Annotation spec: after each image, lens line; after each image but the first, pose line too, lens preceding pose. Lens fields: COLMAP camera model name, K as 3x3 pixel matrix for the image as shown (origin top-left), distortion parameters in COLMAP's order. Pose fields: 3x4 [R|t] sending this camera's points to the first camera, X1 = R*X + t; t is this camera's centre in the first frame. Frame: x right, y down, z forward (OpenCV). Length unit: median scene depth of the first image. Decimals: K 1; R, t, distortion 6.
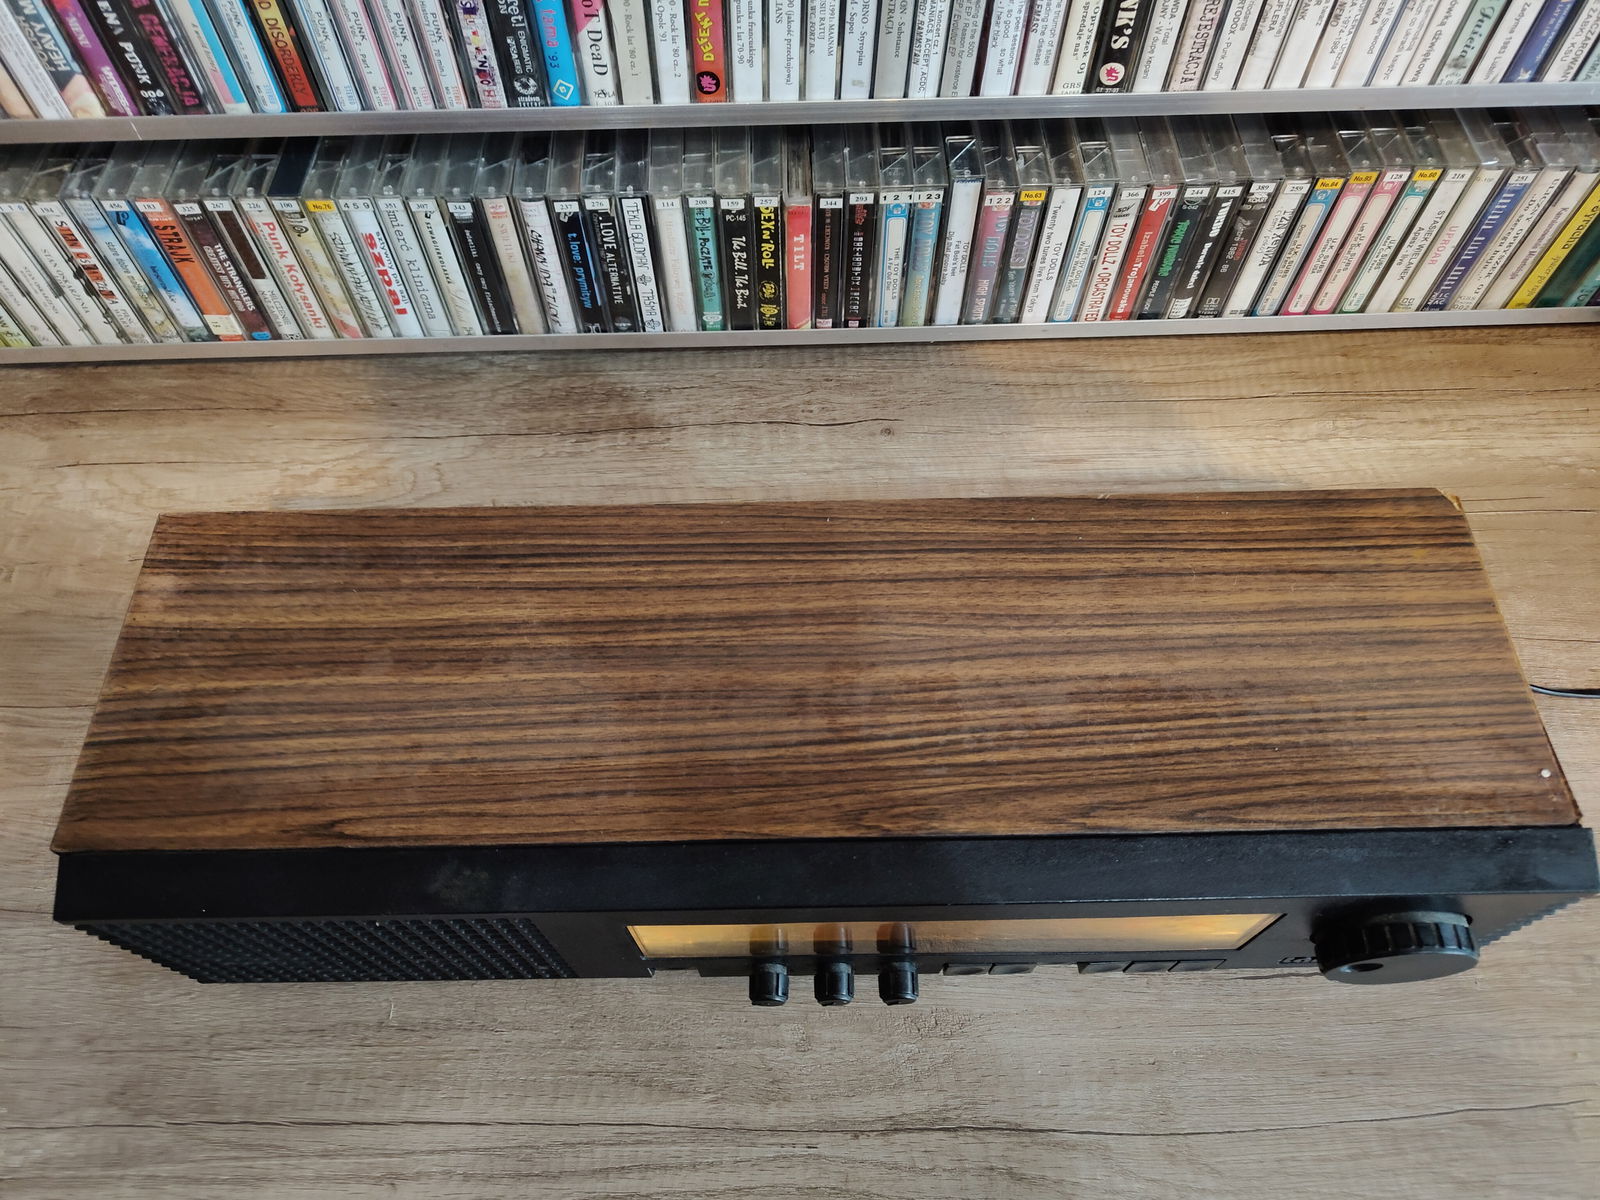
lens RADIAL K [[1136.1, 0, 801.4], [0, 1136.1, 596.8], [0, 0, 1]] dist [-0.007756, 0.008828]
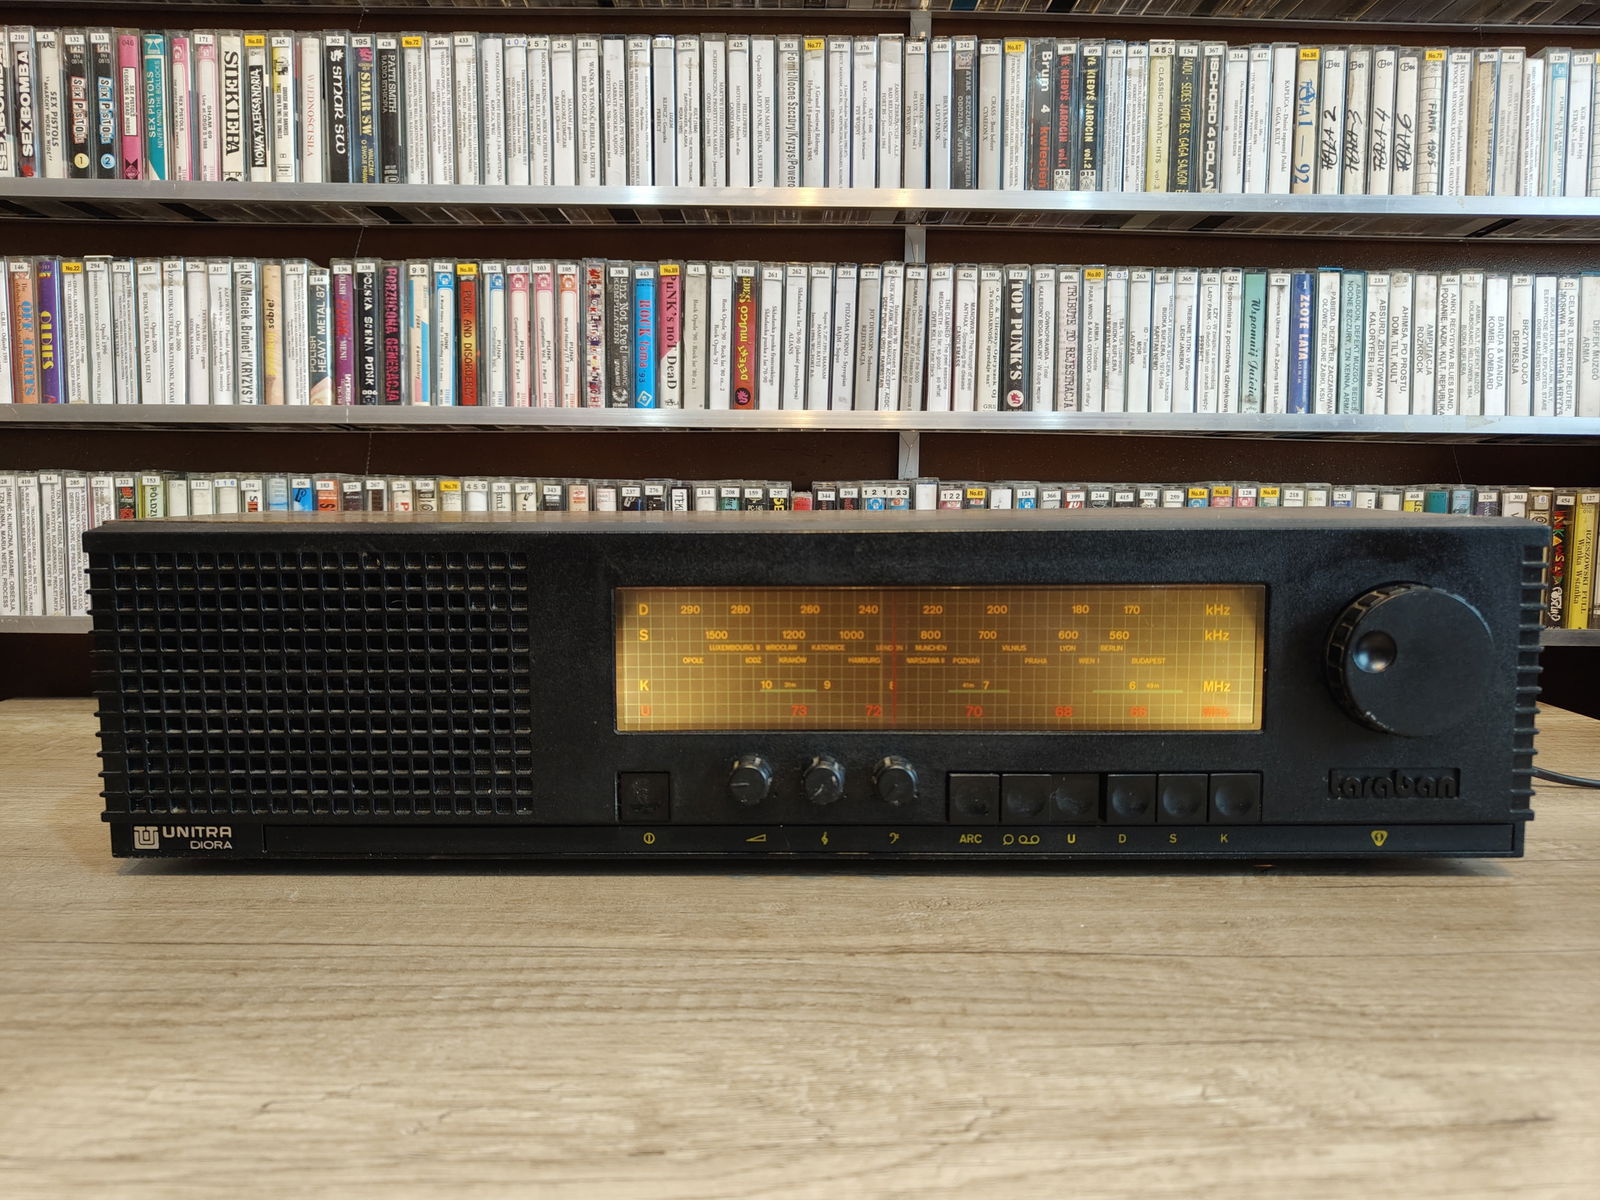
lens RADIAL K [[1152.1, 0, 796.2], [0, 1152.1, 592.1], [0, 0, 1]] dist [-0.002195, 0.003511]
pose [[0.999689, 0.009256, -0.023153, 0.025582], [-0.024197, 0.584310, -0.811169, 0.923607], [0.006020, 0.811477, 0.584353, 0.330626]]
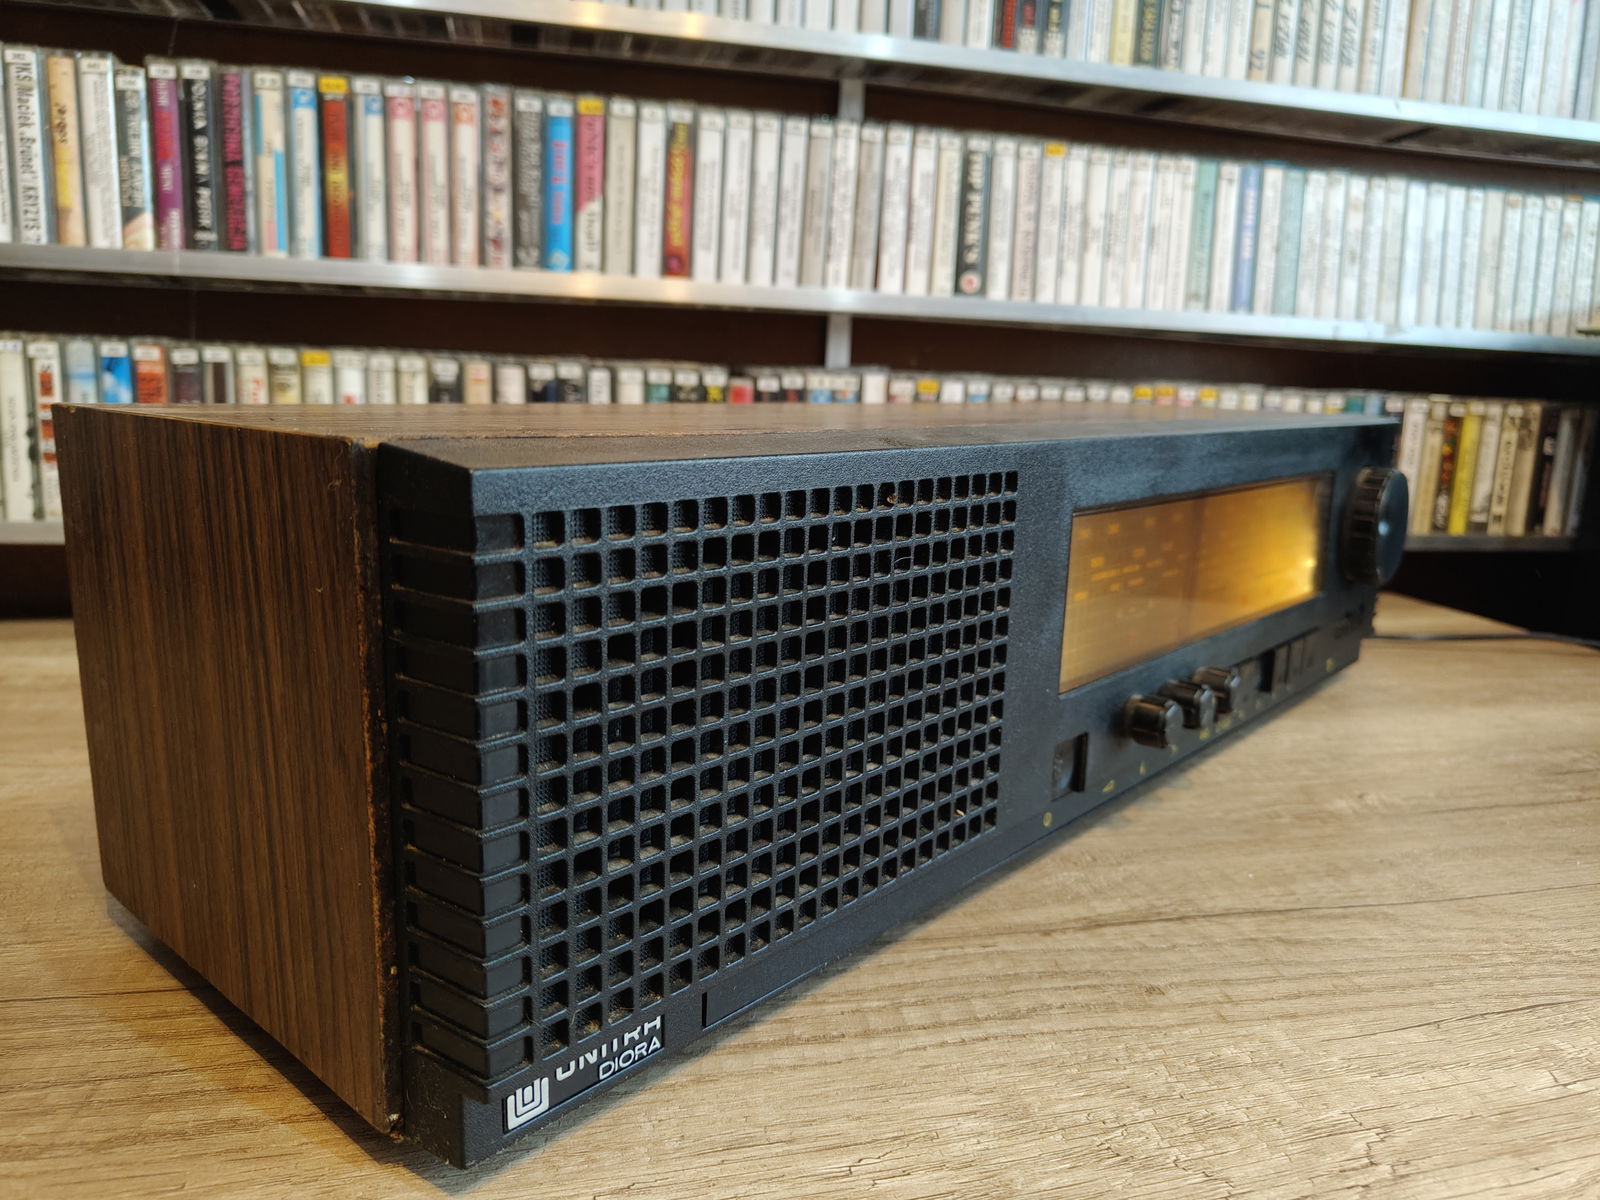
lens RADIAL K [[1156.8, 0, 798.7], [0, 1156.8, 596.5], [0, 0, 1]] dist [-0.022699, 0.013293]
pose [[0.977386, -0.001981, 0.211452, -0.223101], [0.159928, 0.661120, -0.733037, 0.777914], [-0.138343, 0.750277, 0.646487, 0.422524]]
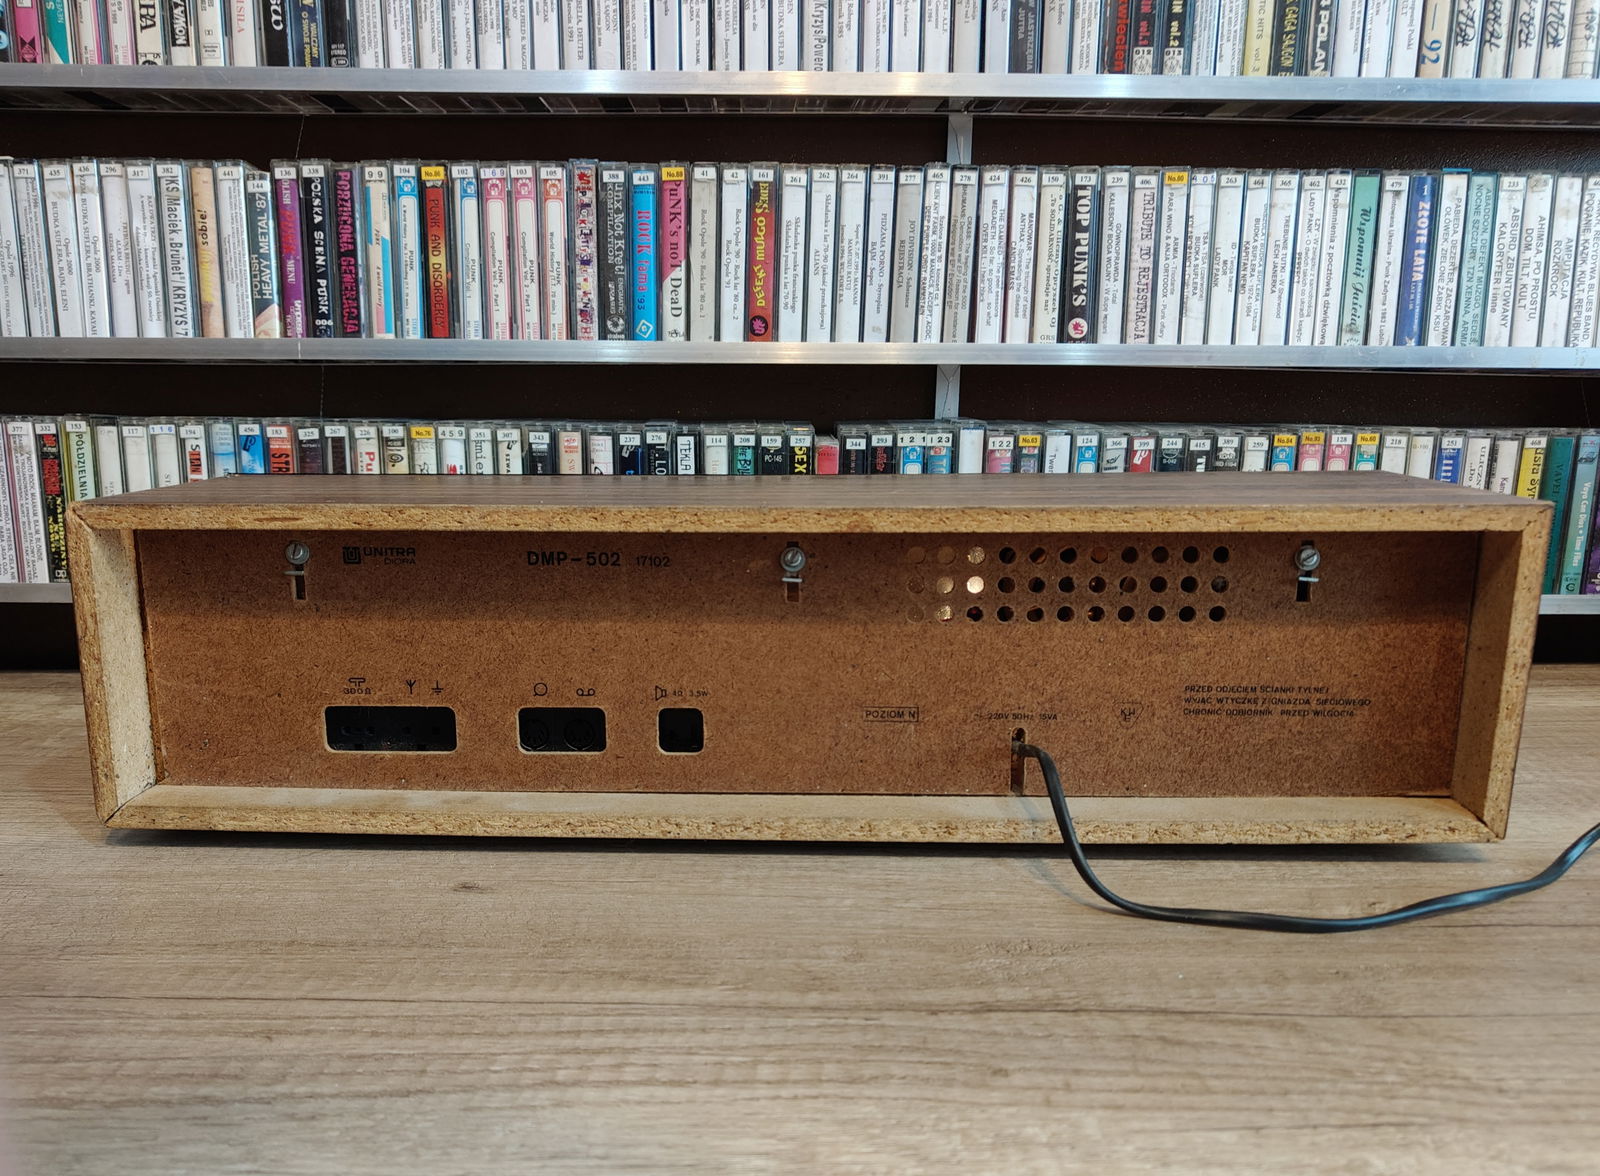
lens RADIAL K [[1314.5, 0, 759.7], [0, 1314.5, 664.4], [0, 0, 1]] dist [-0.004400, 0.008480]
pose [[0.999620, 0.011828, -0.024897, -0.040414], [-0.026238, 0.685081, -0.727994, 0.883985], [0.008445, 0.728371, 0.685131, 0.269968]]
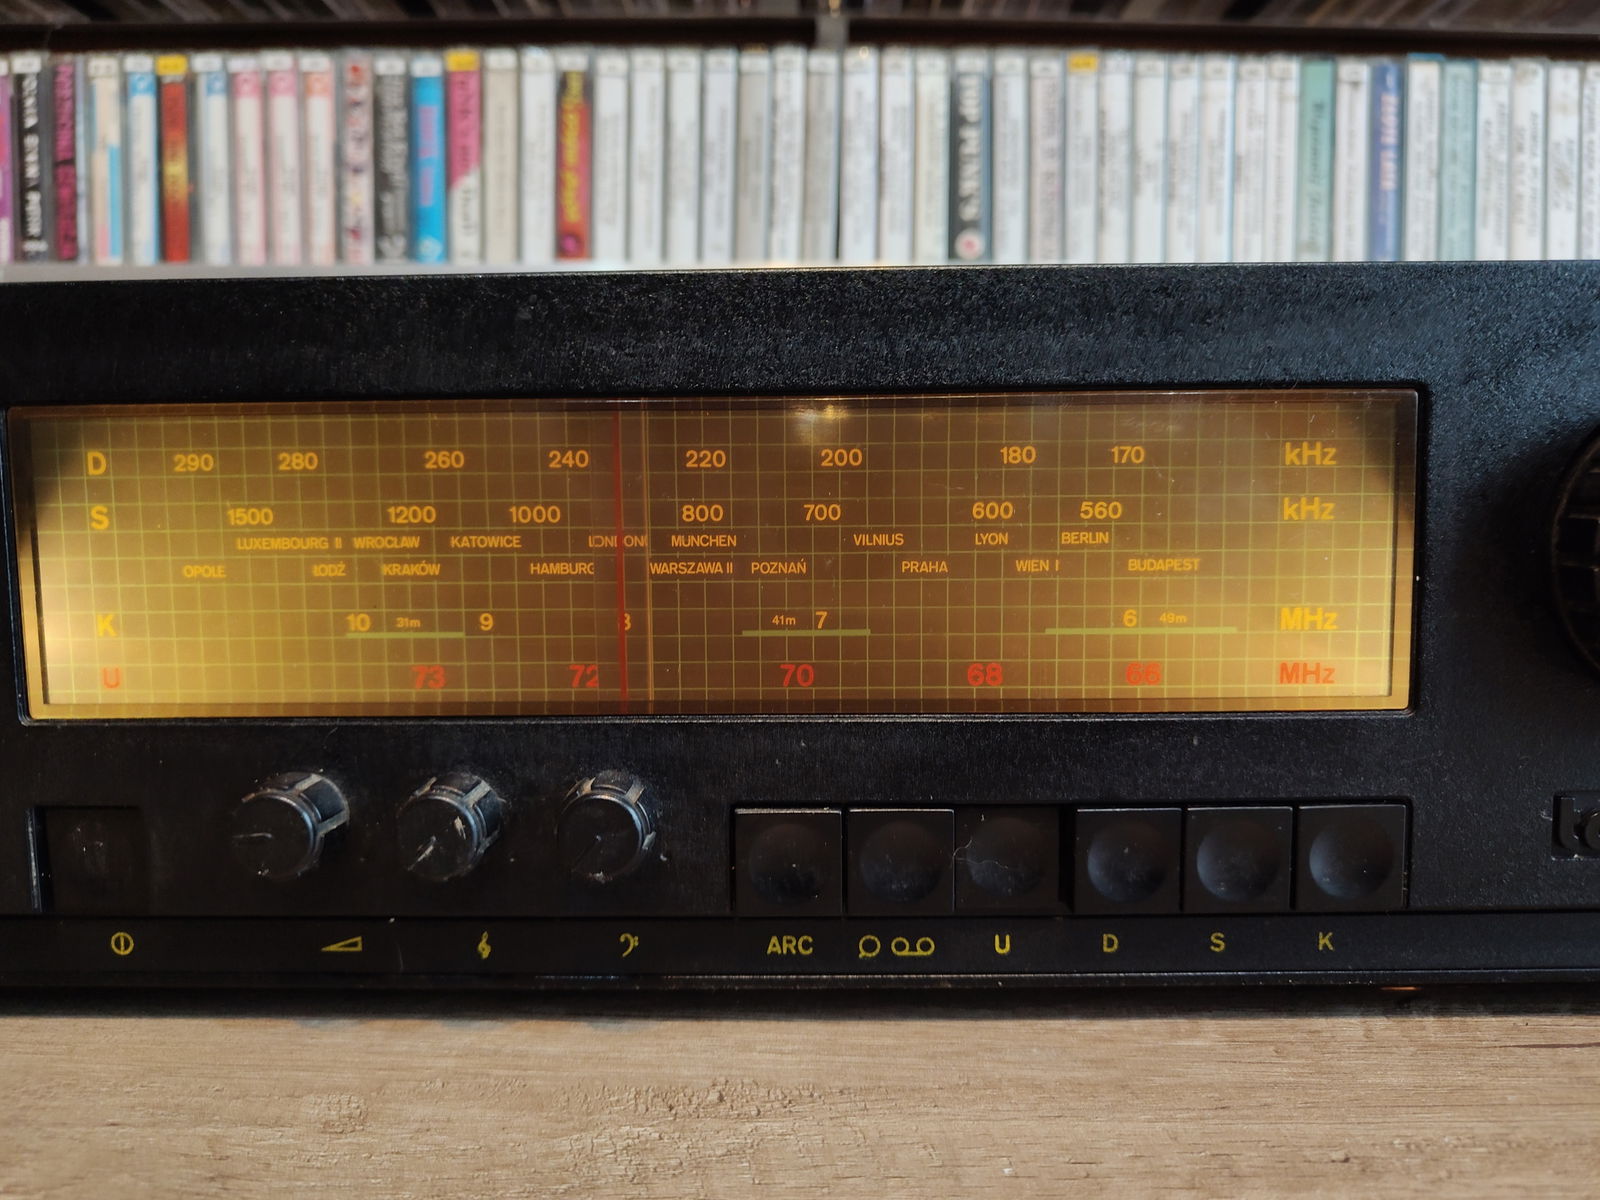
lens RADIAL K [[1179.1, 0, 800.0], [0, 1179.1, 600.0], [0, 0, 1]] dist [-0.022549, 0.008852]
pose [[0.999537, 0.003664, -0.030190, 0.156732], [-0.026656, 0.583493, -0.811680, 0.587812], [0.014642, 0.812110, 0.583321, 0.650493]]
